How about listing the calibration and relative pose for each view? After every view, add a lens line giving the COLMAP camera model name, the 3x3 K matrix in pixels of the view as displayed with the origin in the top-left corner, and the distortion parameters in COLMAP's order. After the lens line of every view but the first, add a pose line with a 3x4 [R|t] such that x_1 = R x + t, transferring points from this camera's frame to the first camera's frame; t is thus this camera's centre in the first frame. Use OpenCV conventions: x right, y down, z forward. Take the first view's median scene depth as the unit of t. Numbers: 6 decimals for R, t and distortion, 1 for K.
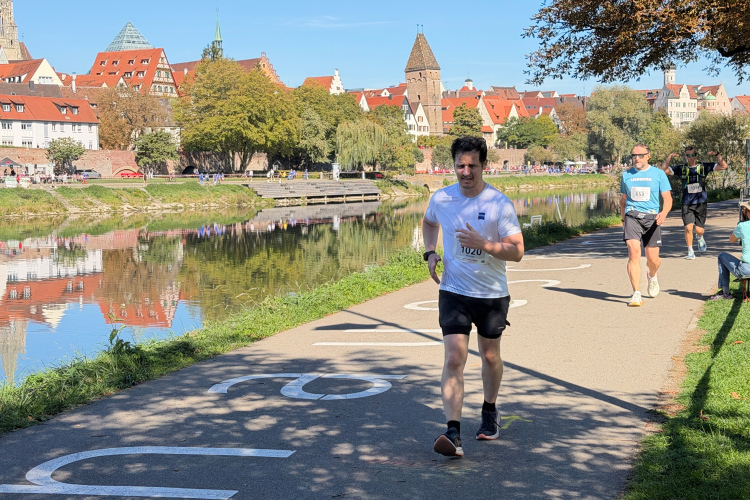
lens RADIAL K [[1081.4, 0, 375.0], [0, 1081.4, 250.0], [0, 0, 1]] dist [0.023027, 0.045931]
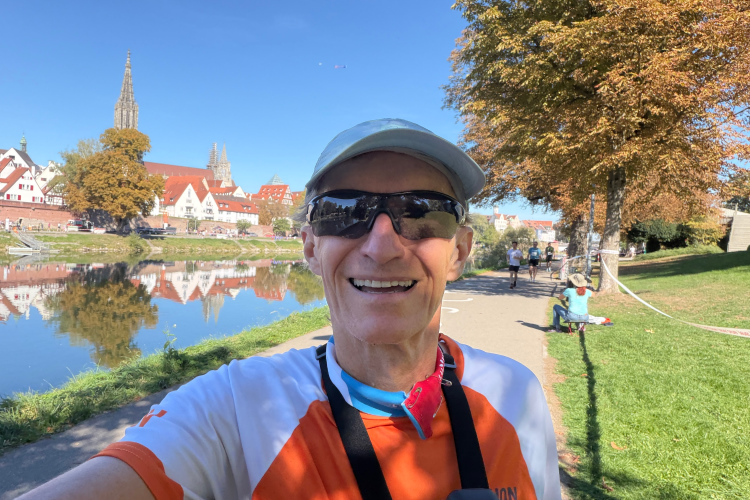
lens RADIAL K [[424.4, 0, 375.0], [0, 424.4, 250.0], [0, 0, 1]] dist [-0.001125, 0.000319]
pose [[0.997967, 0.063719, 0.001248, 0.011639], [-0.063574, 0.996686, -0.050751, -0.013713], [-0.004477, 0.050568, 0.998711, 0.140833]]
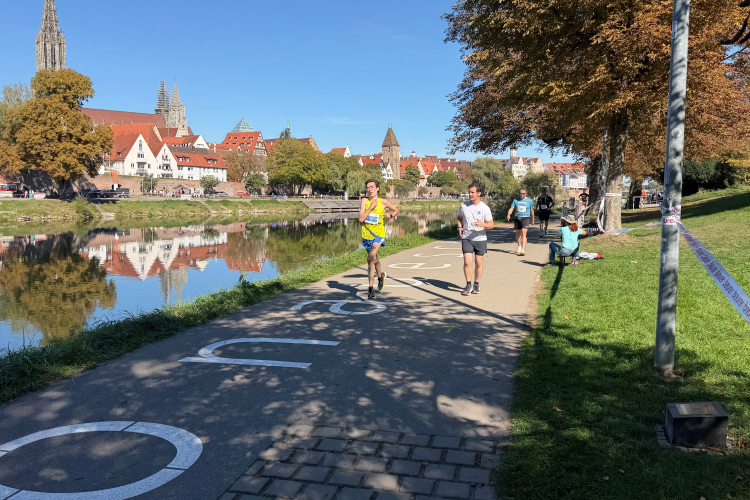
lens RADIAL K [[539.9, 0, 372.5], [0, 539.9, 236.7], [0, 0, 1]] dist [0.023893, -0.004598]
pose [[0.999524, 0.024615, 0.018597, -0.009561], [-0.024647, 0.999695, 0.001508, -0.000591], [-0.018554, -0.001966, 0.999826, 0.012089]]
